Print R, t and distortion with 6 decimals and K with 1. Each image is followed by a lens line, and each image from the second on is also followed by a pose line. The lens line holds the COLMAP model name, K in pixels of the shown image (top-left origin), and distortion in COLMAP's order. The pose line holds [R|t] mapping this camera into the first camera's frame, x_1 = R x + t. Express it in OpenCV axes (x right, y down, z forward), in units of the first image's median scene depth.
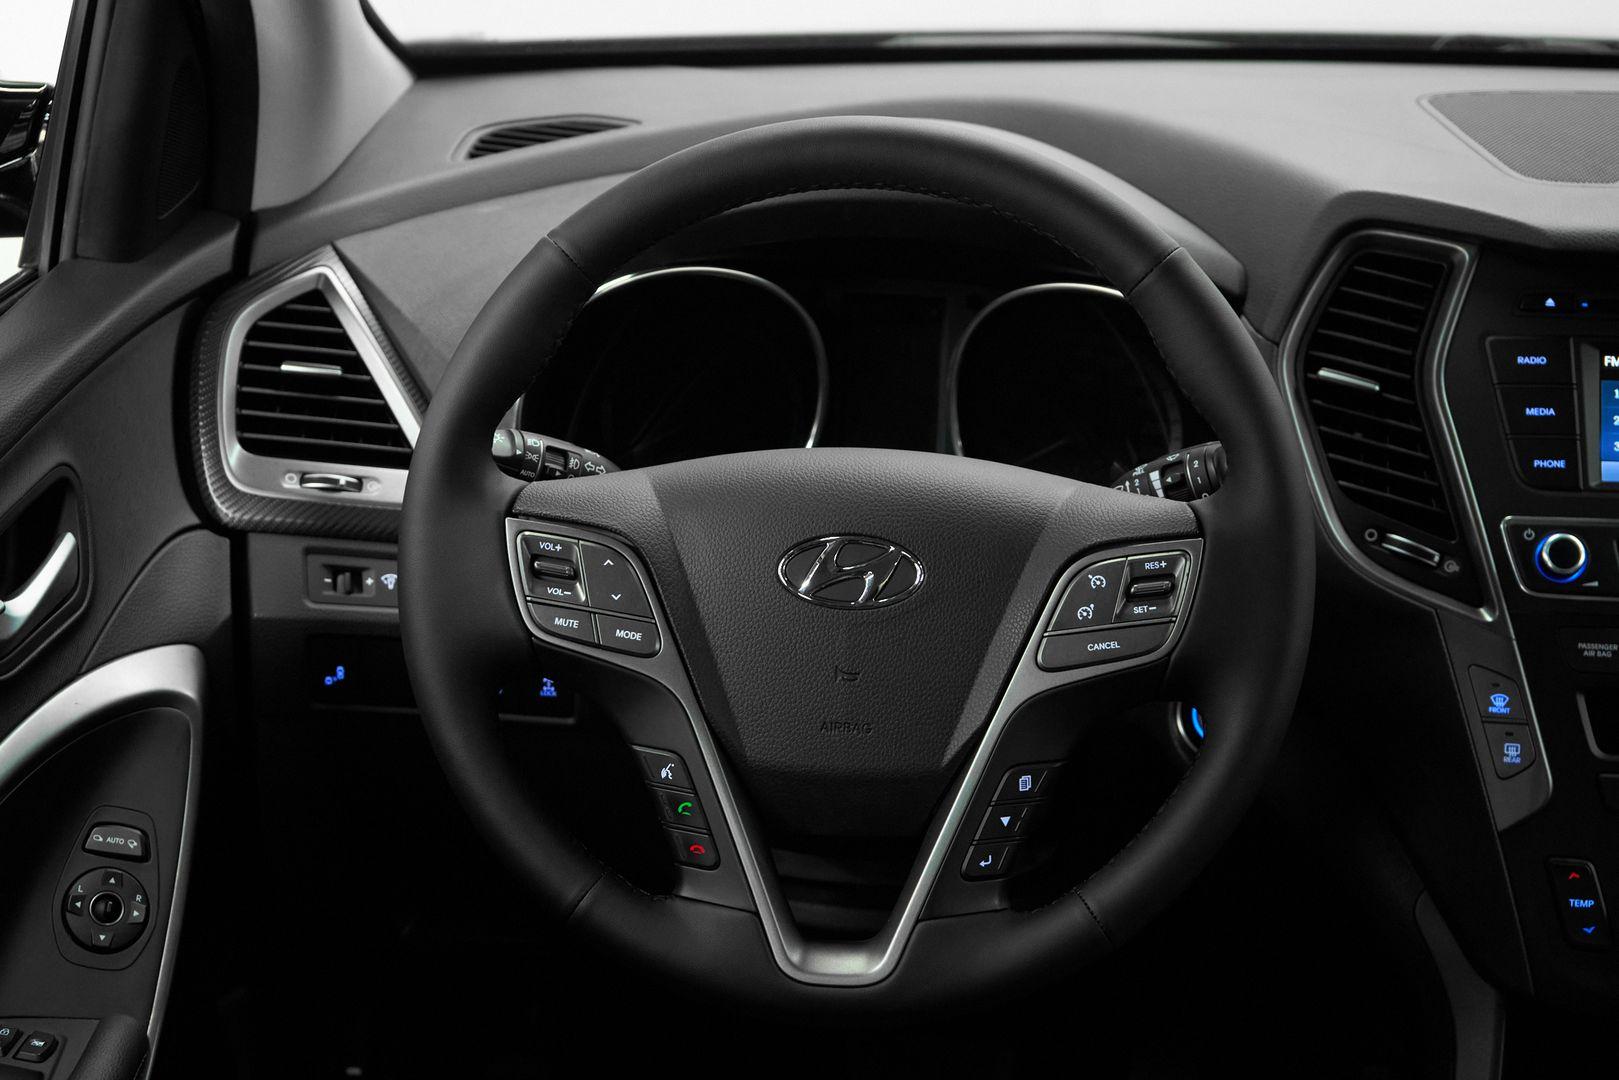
lens RADIAL K [[3027.8, 0, 808.5], [0, 3027.8, 526.4], [0, 0, 1]] dist [0.092566, 0.000000]
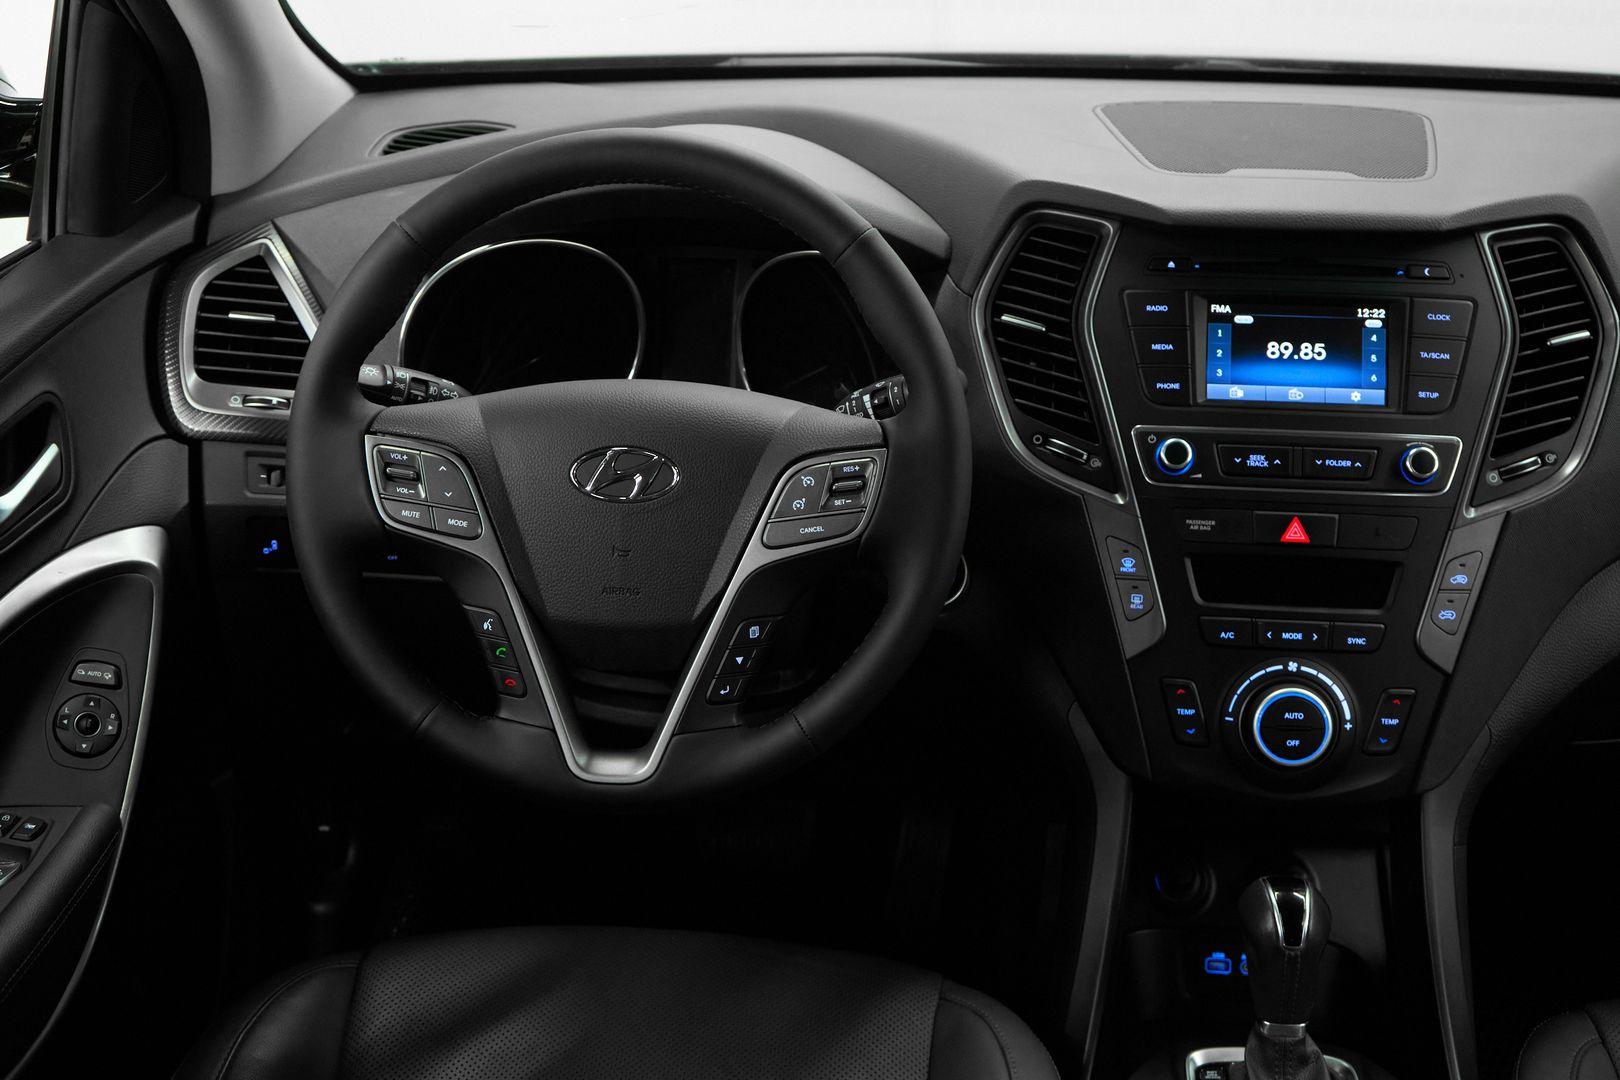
lens RADIAL K [[2165.9, 0, 819.7], [0, 2165.9, 529.1], [0, 0, 1]] dist [0.092985, 0.000000]
pose [[0.999978, -0.005621, 0.003488, 0.086418], [0.005398, 0.998127, 0.060942, -0.016808], [-0.003824, -0.060922, 0.998135, 0.041138]]
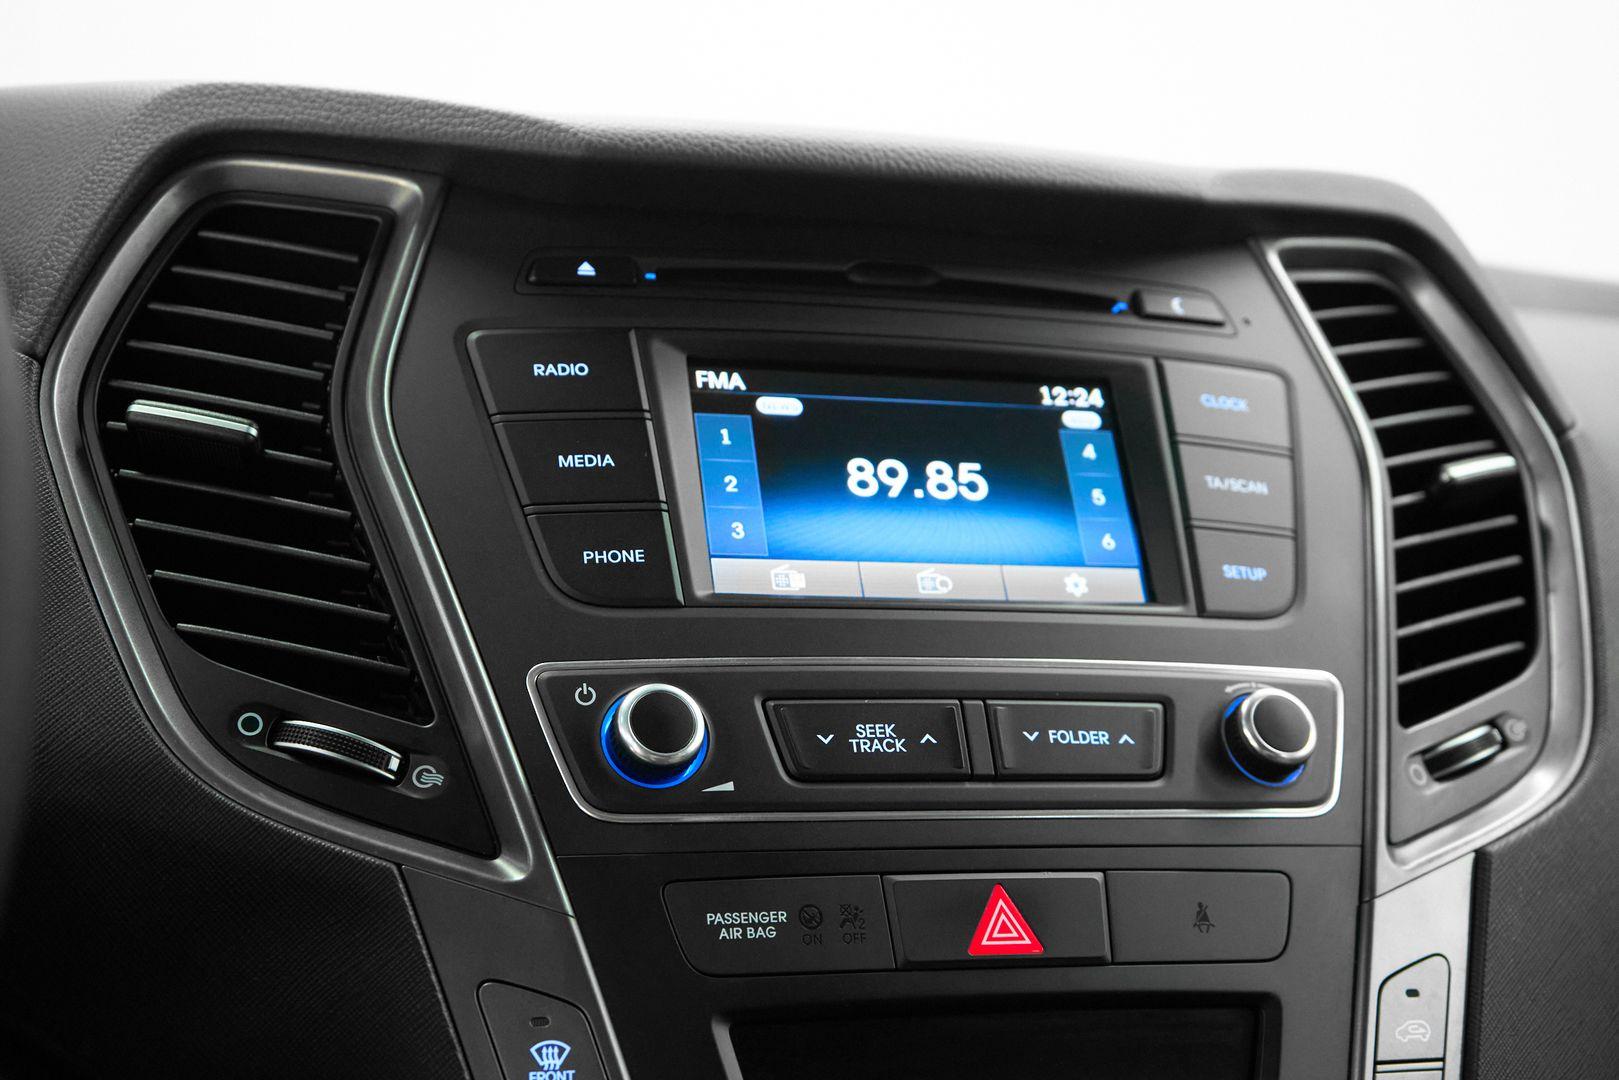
lens RADIAL K [[2382.1, 0, 797.1], [0, 2382.1, 529.2], [0, 0, 1]] dist [0.043454, 0.000000]
pose [[0.930663, 0.003570, 0.365861, 0.132157], [0.096546, 0.962115, -0.254978, 0.075183], [-0.352911, 0.272621, 0.895060, 0.650787]]
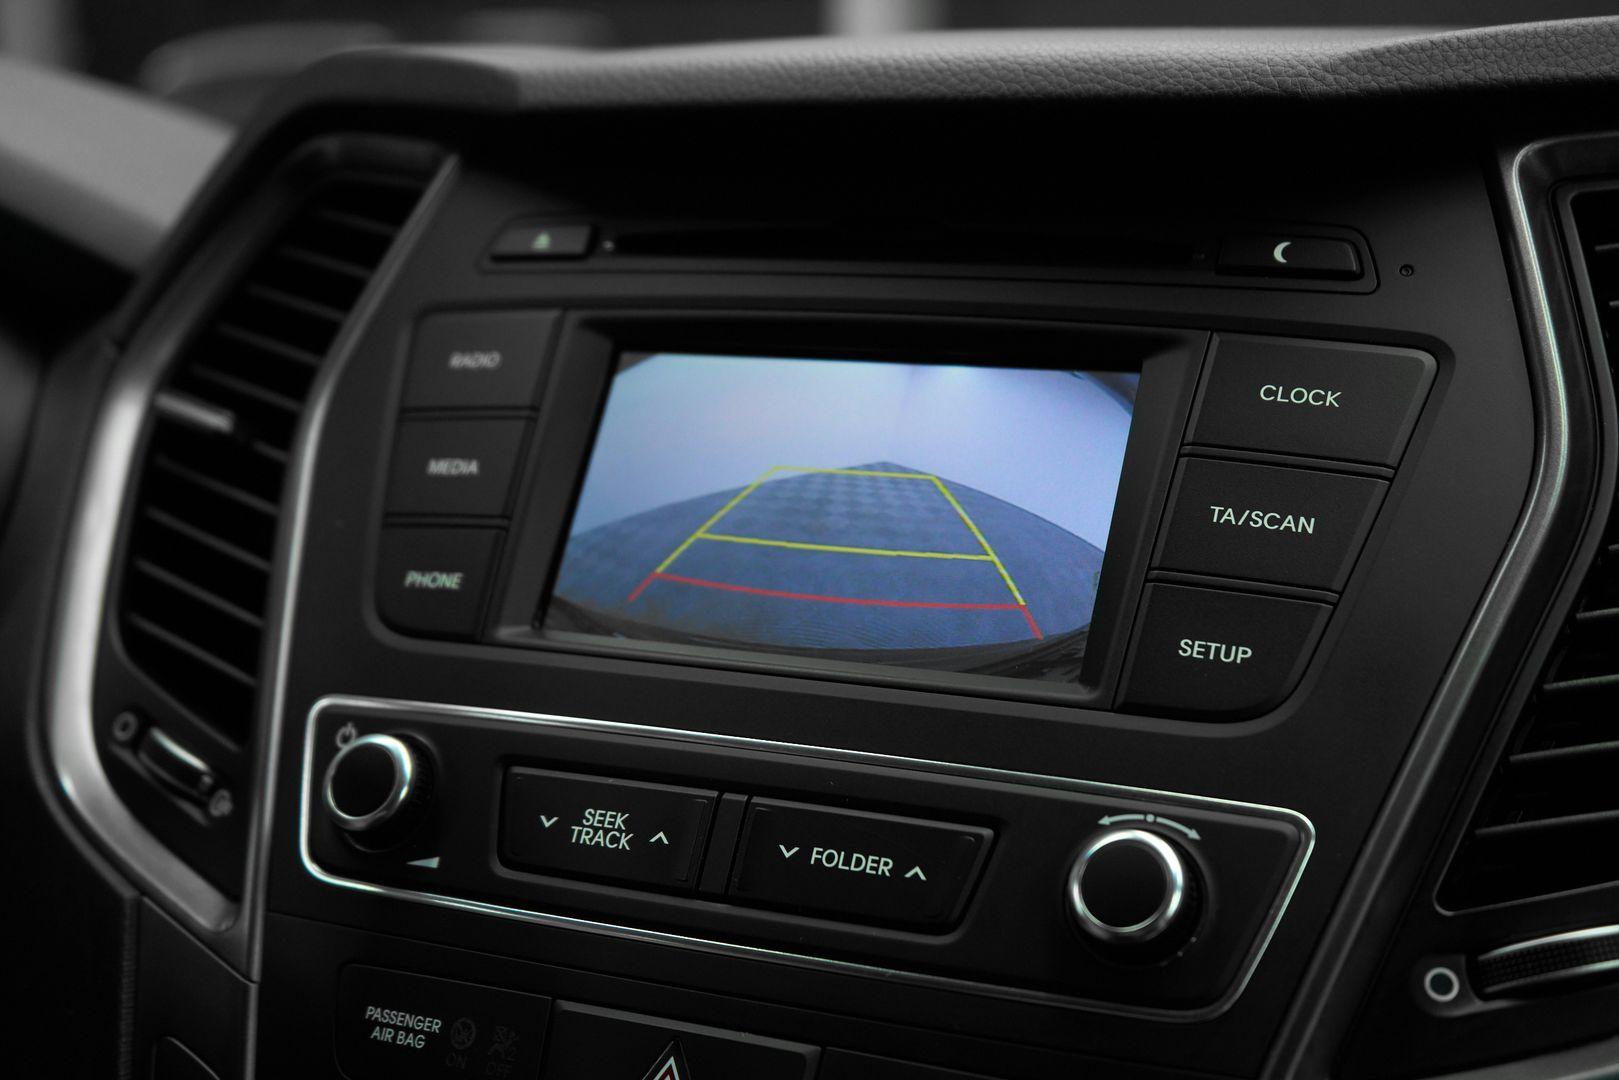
lens RADIAL K [[2335.6, 0, 801.9], [0, 2335.6, 542.0], [0, 0, 1]] dist [-0.022702, 0.000000]
pose [[0.927741, 0.039714, -0.371106, 0.413601], [-0.114614, 0.976593, -0.182017, 0.027878], [0.355190, 0.211398, 0.910577, 0.722305]]
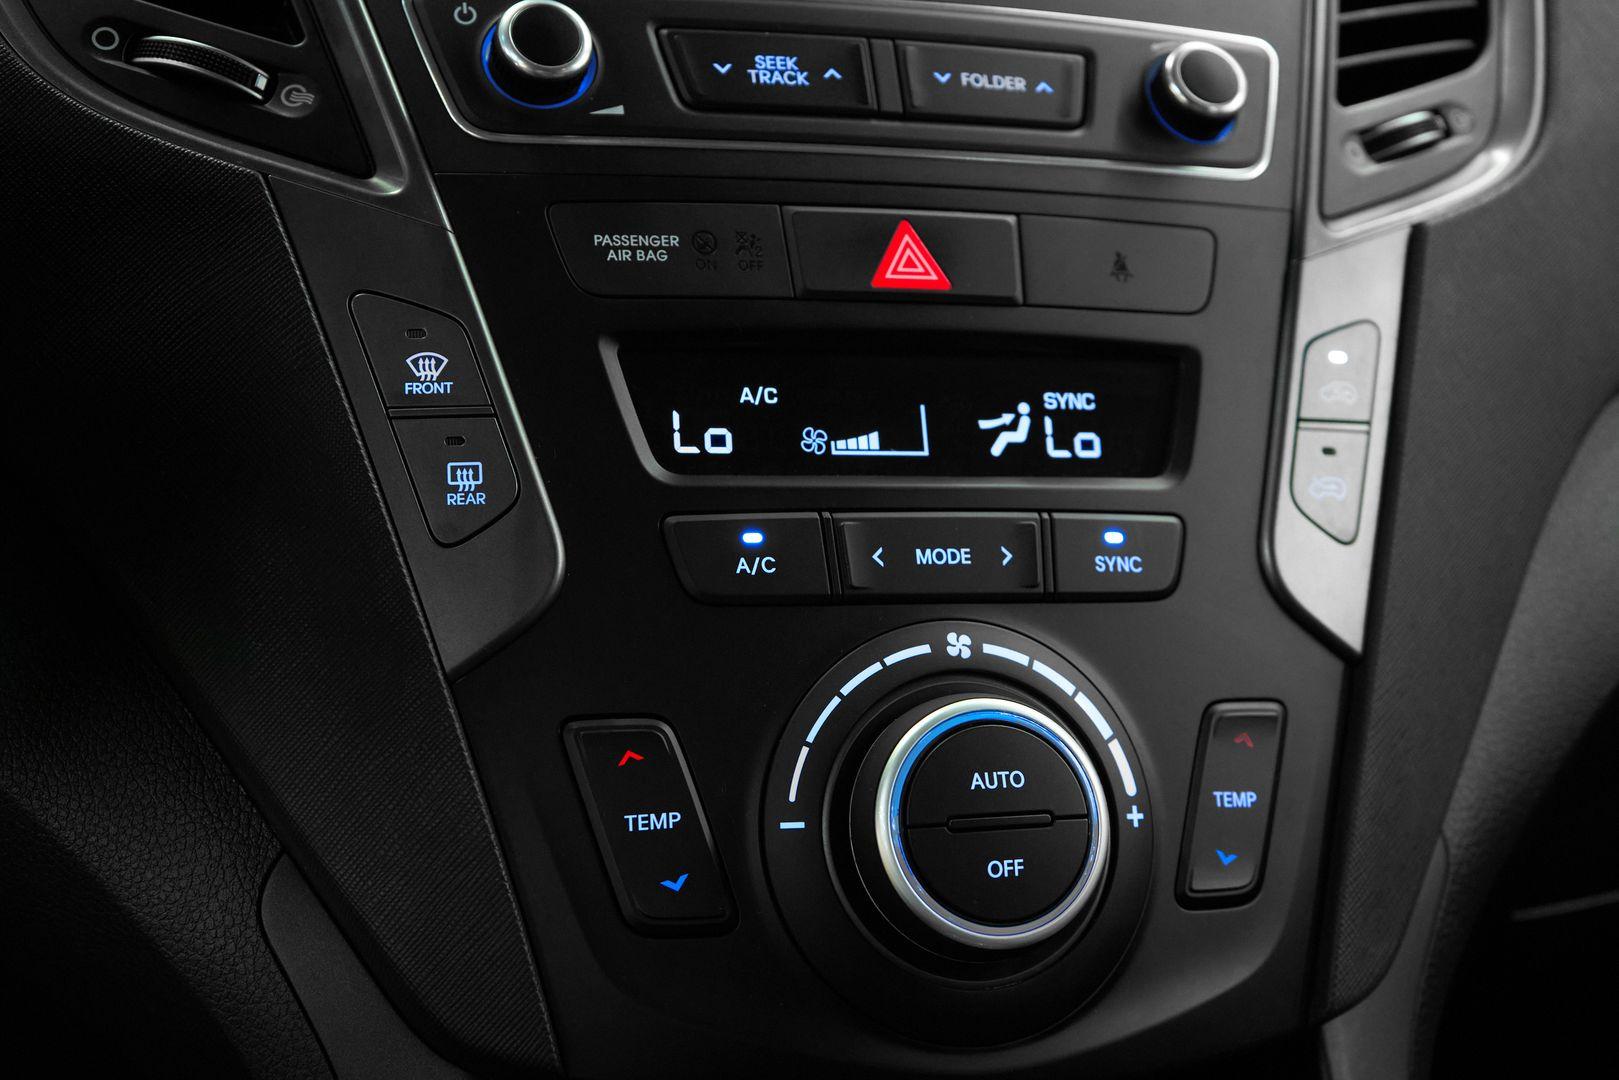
lens RADIAL K [[2382.1, 0, 804.9], [0, 2382.1, 544.2], [0, 0, 1]] dist [0.043454, 0.000000]
pose [[0.928742, -0.033879, 0.369175, 0.151767], [0.099999, 0.981798, -0.161471, 0.139223], [-0.356984, 0.186882, 0.915225, 0.678426]]
